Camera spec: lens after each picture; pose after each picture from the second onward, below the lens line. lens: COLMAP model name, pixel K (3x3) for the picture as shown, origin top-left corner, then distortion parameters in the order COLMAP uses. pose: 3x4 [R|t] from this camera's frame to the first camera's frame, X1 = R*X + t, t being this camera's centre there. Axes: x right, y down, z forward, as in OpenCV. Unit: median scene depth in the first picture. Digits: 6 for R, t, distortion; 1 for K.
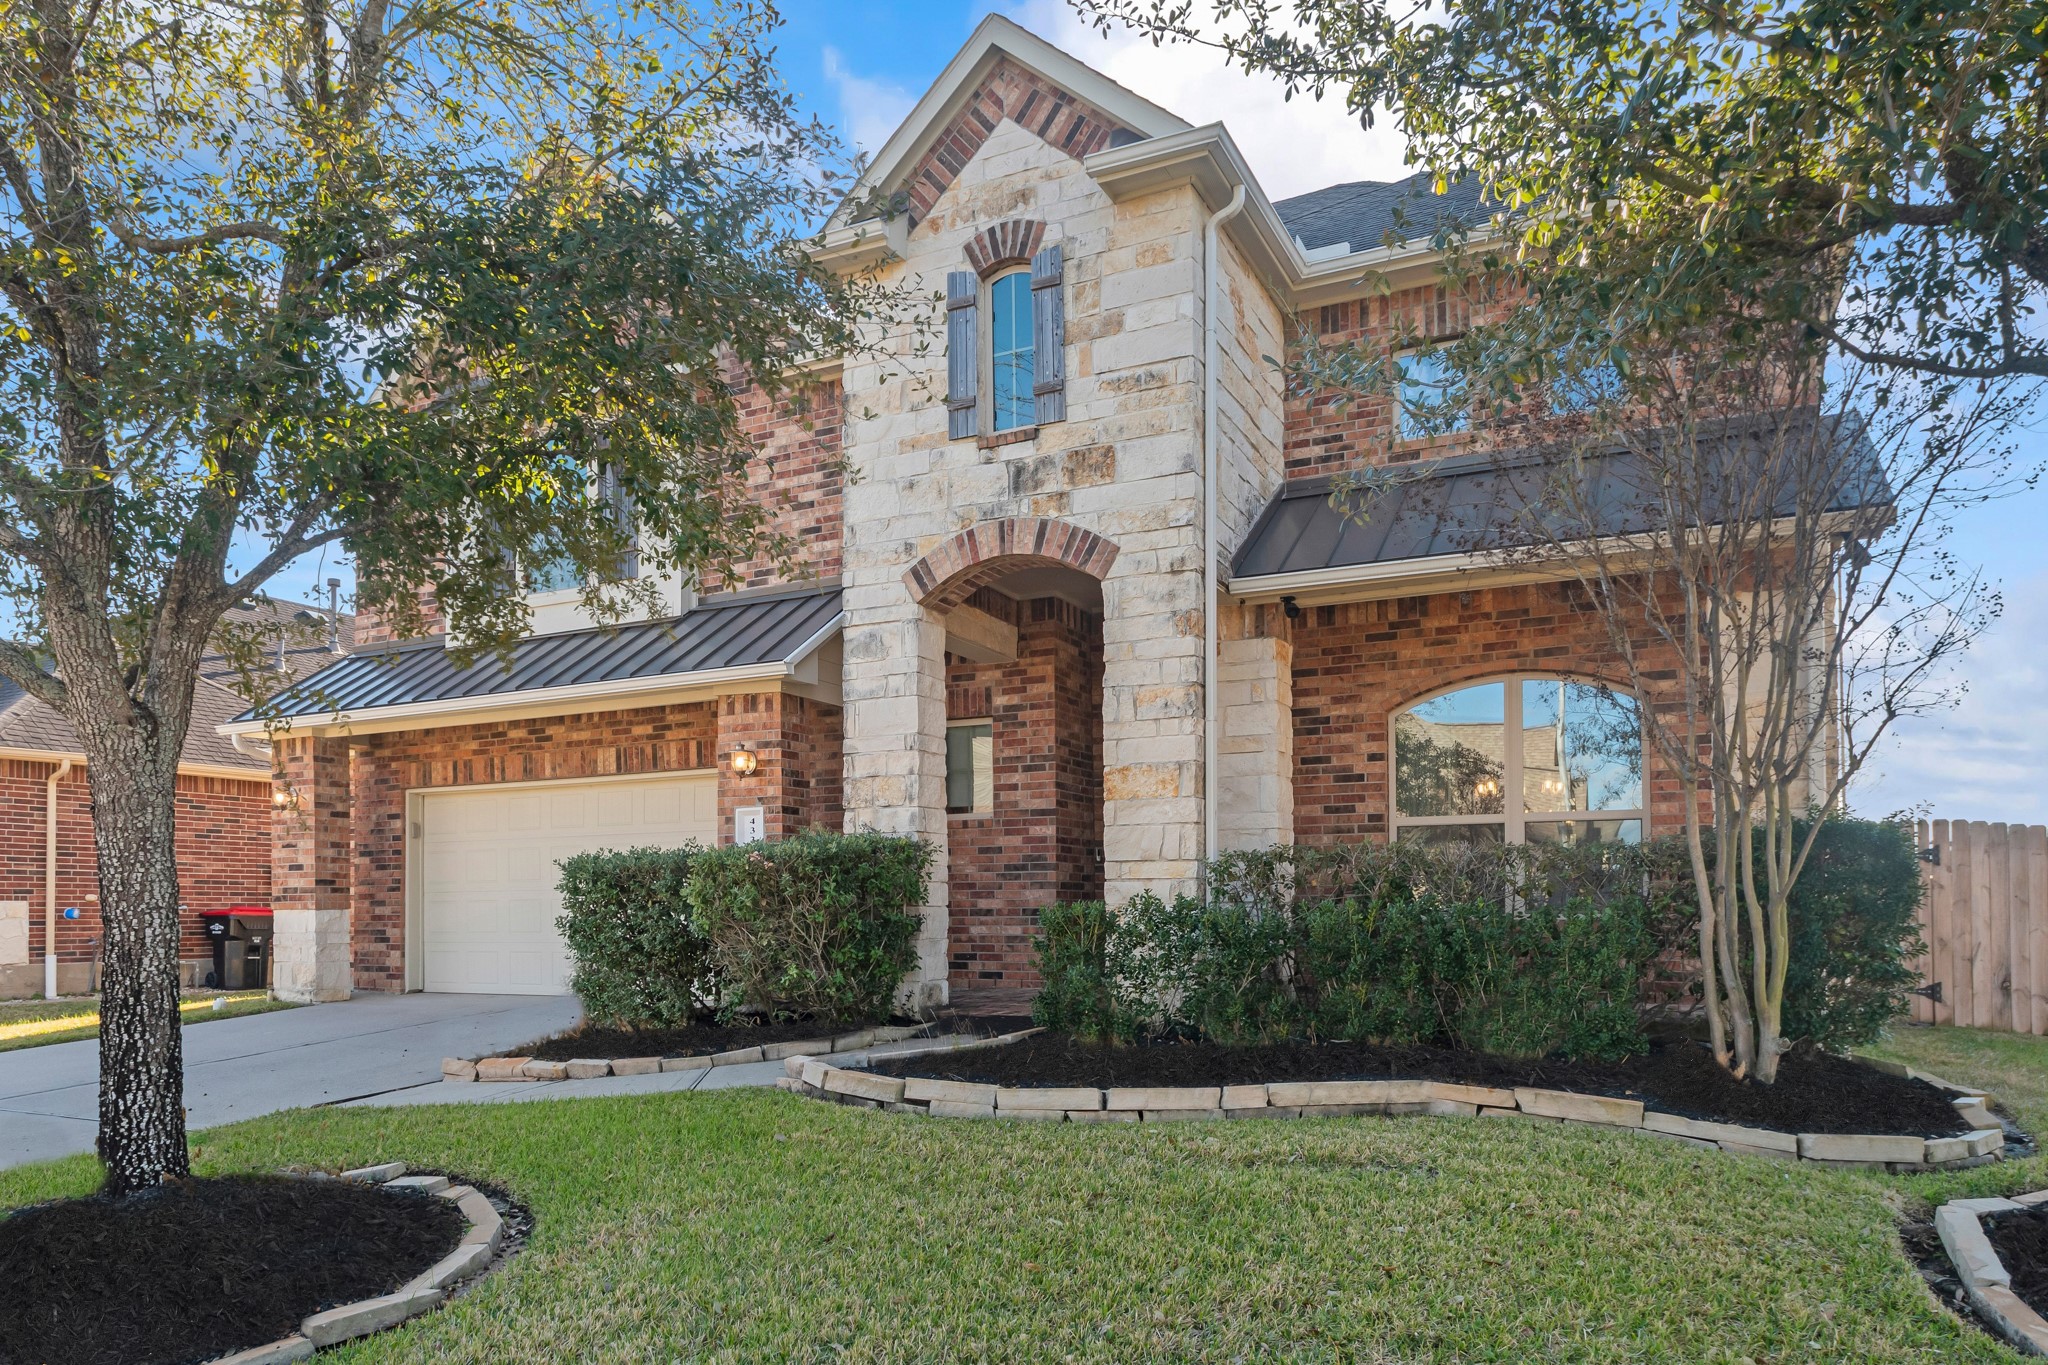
lens RADIAL K [[1371.7, 0, 1021.4], [0, 1371.7, 879.0], [0, 0, 1]] dist [-0.002331, -0.000945]
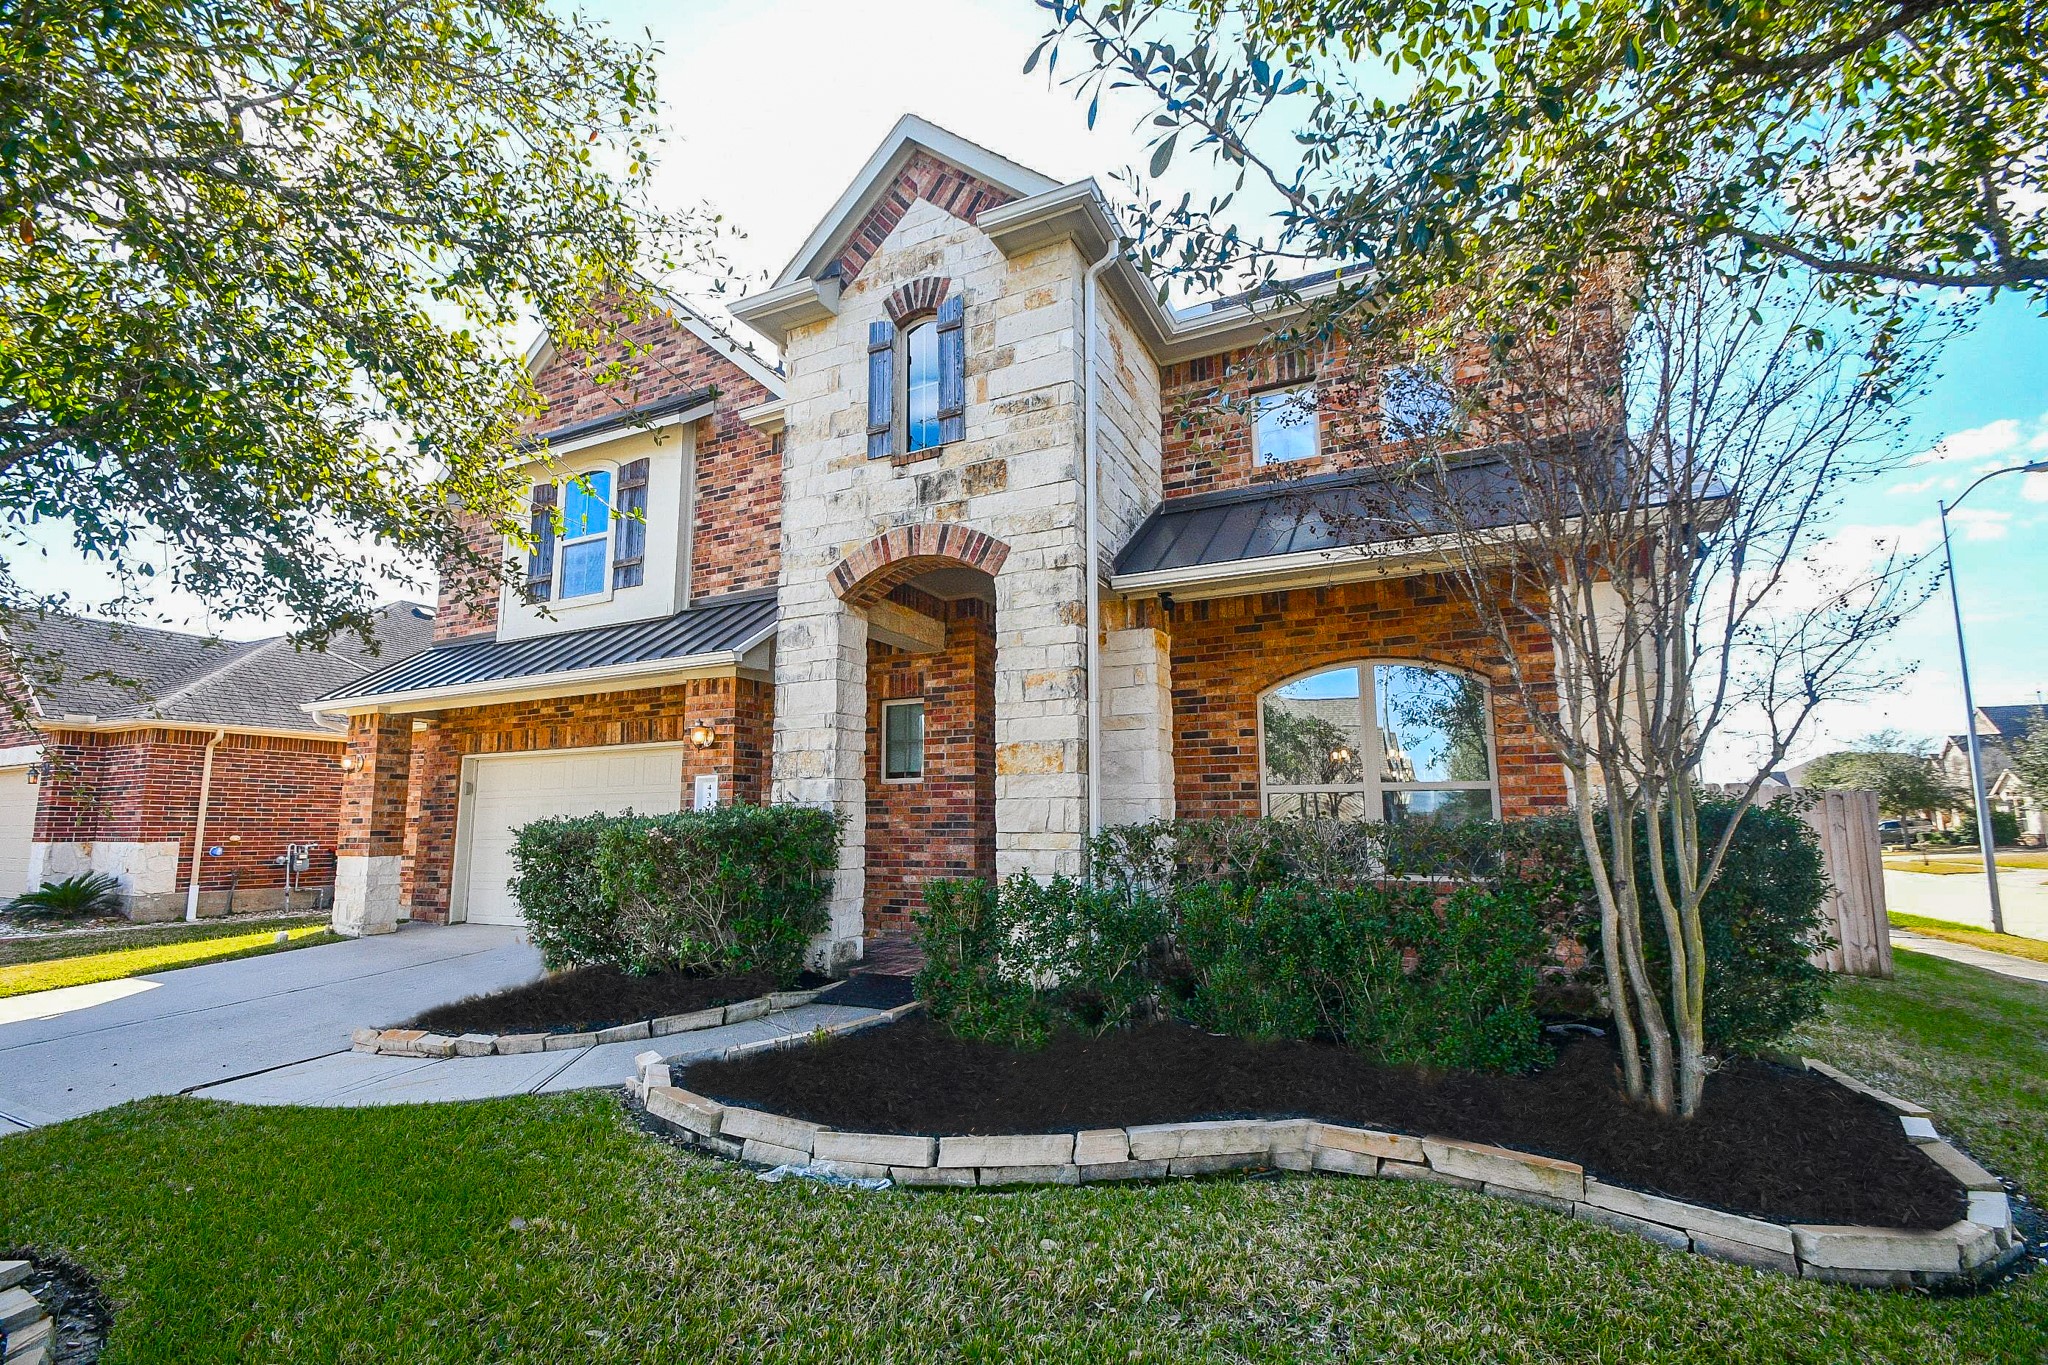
lens RADIAL K [[911.0, 0, 1012.9], [0, 911.0, 688.2], [0, 0, 1]] dist [0.018364, -0.017425]
pose [[0.999998, -0.000502, -0.002126, 0.061707], [0.000235, 0.992299, -0.123865, -0.029840], [0.002171, 0.123864, 0.992297, 0.228698]]
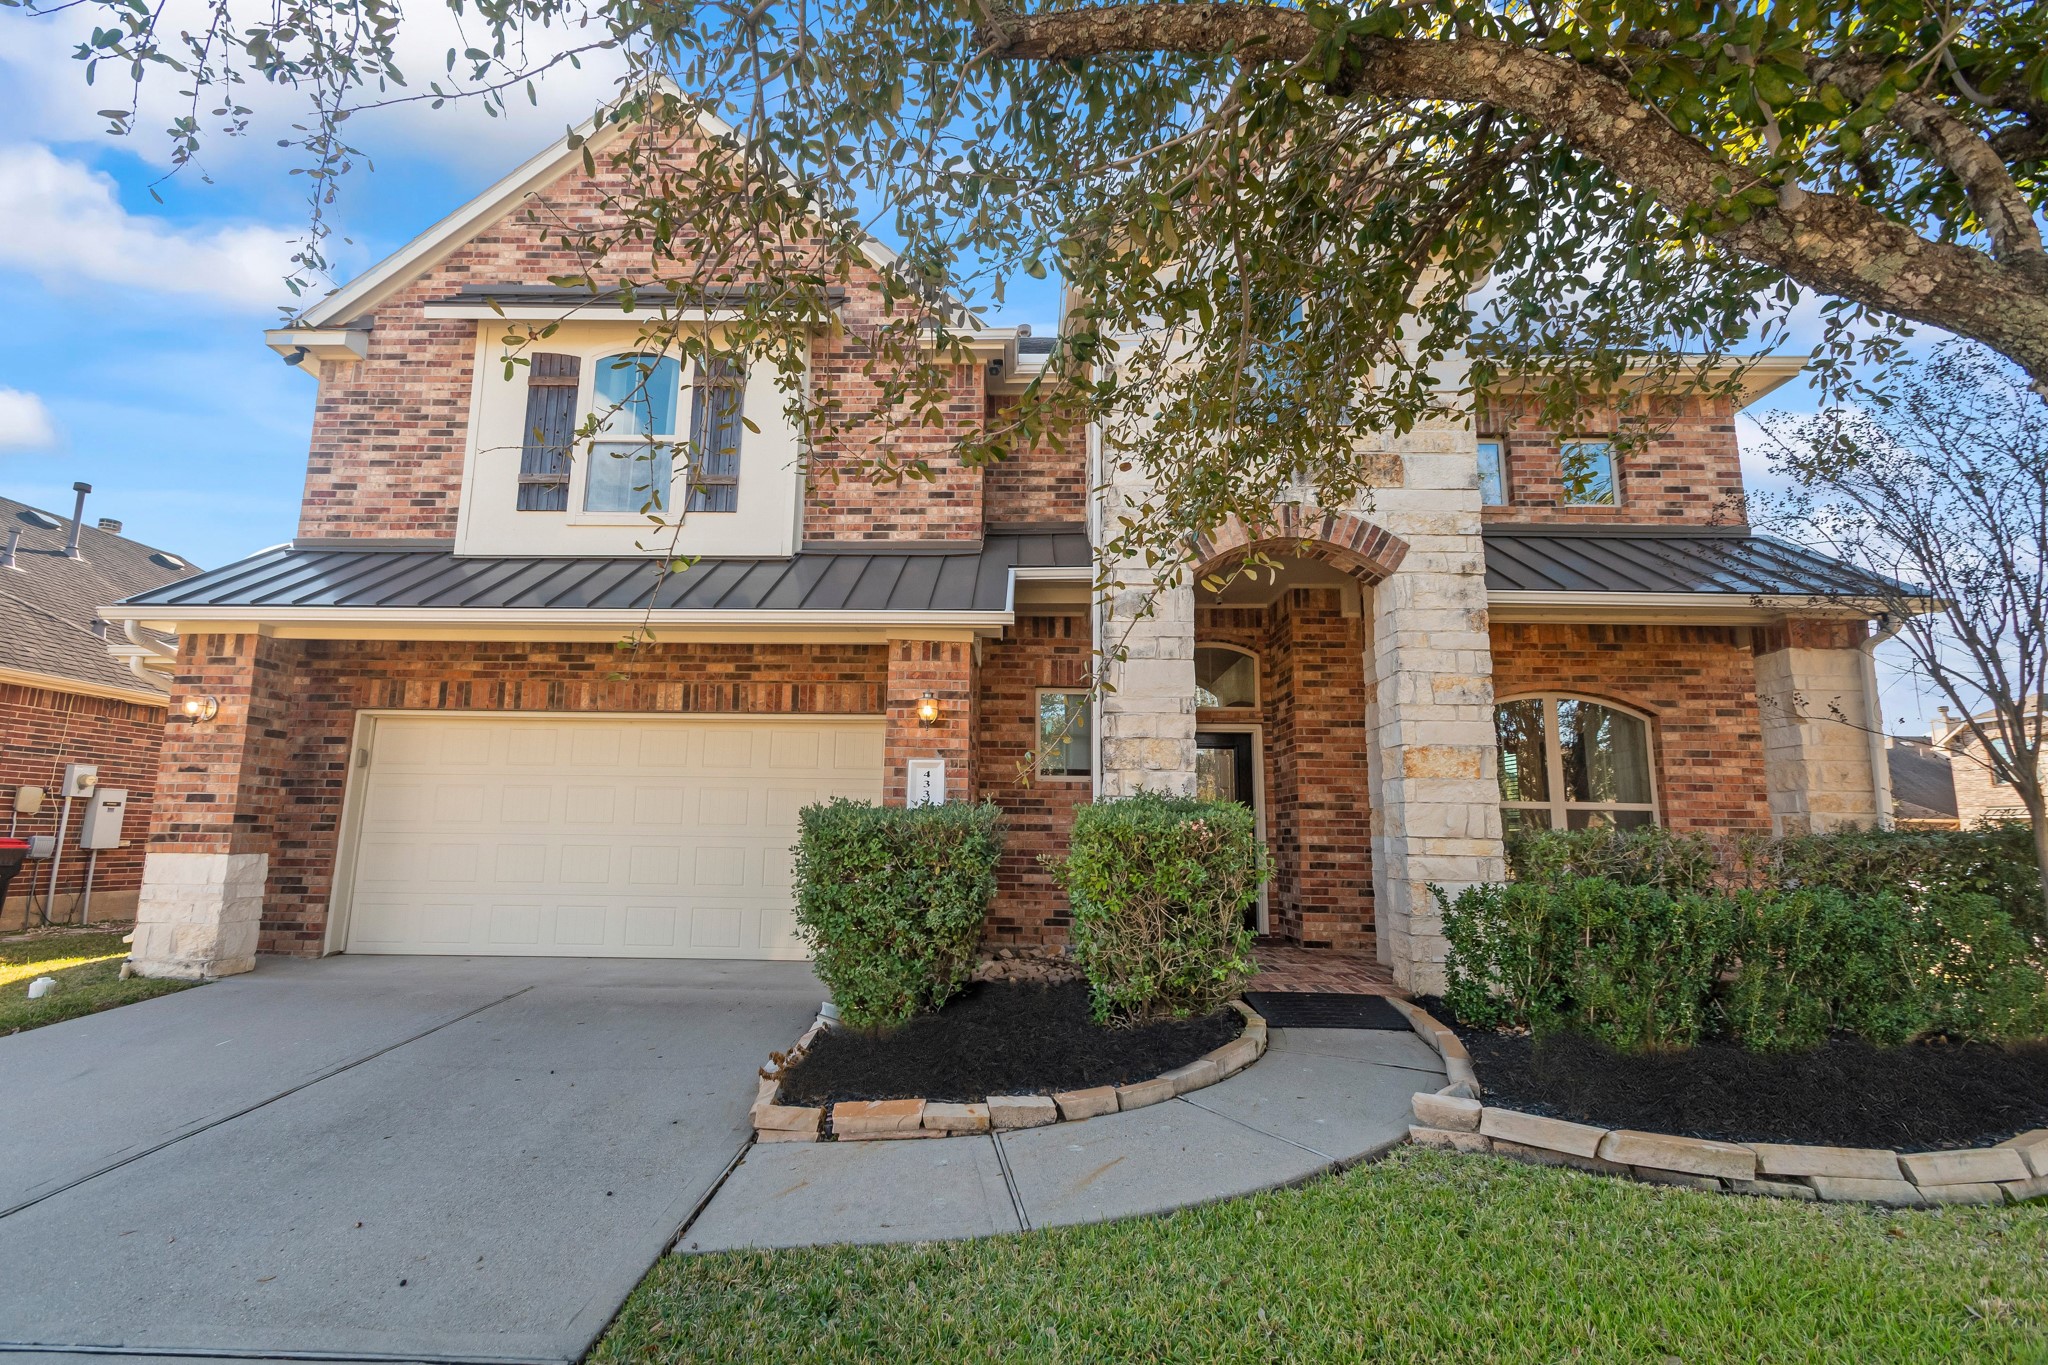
lens RADIAL K [[911.0, 0, 1012.9], [0, 911.0, 688.2], [0, 0, 1]] dist [0.018364, -0.017425]
pose [[0.902145, 0.091614, 0.421594, -0.416169], [-0.032228, 0.988774, -0.145901, -0.011189], [-0.430228, 0.118037, 0.894970, 0.408958]]
